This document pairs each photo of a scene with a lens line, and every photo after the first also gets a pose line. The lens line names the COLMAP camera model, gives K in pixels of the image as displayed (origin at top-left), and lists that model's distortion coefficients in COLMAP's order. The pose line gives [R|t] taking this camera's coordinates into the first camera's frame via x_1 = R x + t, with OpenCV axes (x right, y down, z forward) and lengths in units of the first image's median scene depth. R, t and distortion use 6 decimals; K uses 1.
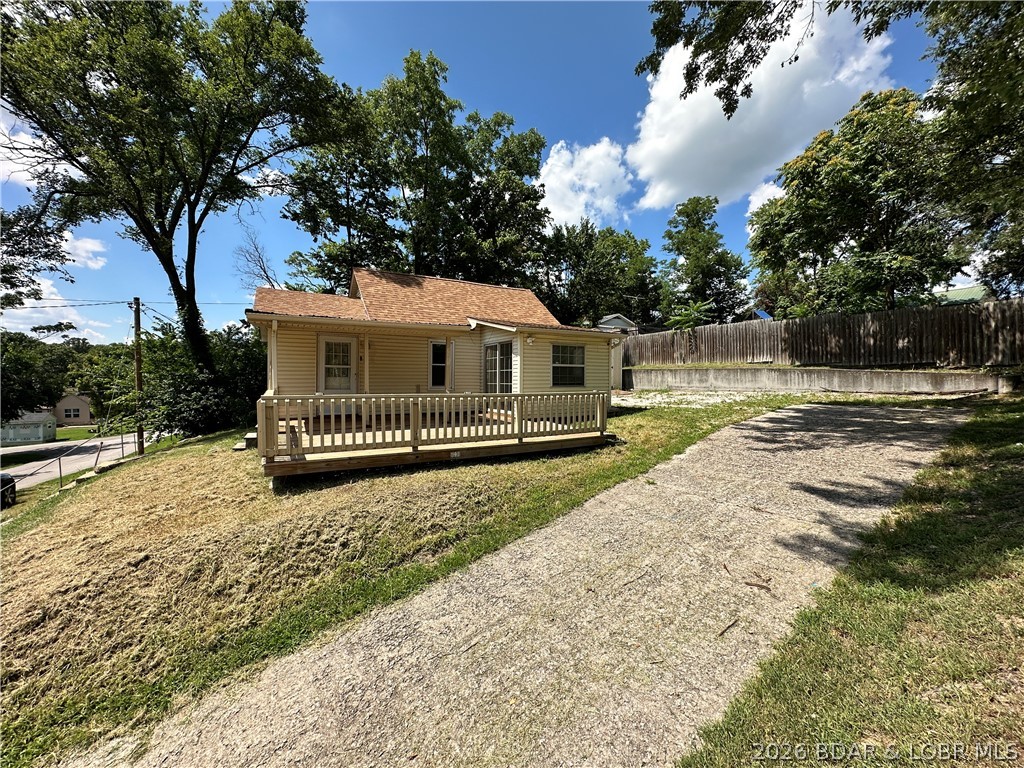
lens RADIAL K [[410.7, 0, 518.2], [0, 410.7, 380.7], [0, 0, 1]] dist [-0.001416, 0.000245]
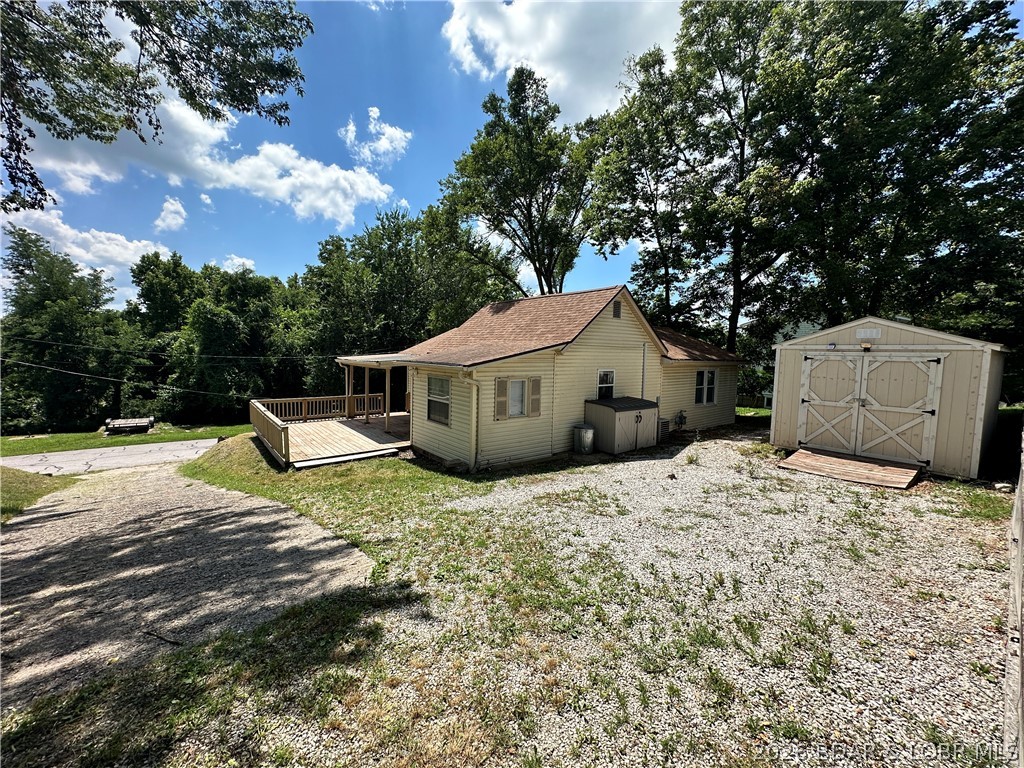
lens RADIAL K [[410.7, 0, 508.6], [0, 410.7, 387.9], [0, 0, 1]] dist [-0.001416, 0.000245]
pose [[0.140725, 0.088302, -0.986103, 0.568954], [-0.026846, 0.995989, 0.085356, -0.080270], [0.989685, 0.014461, 0.142531, 0.564358]]
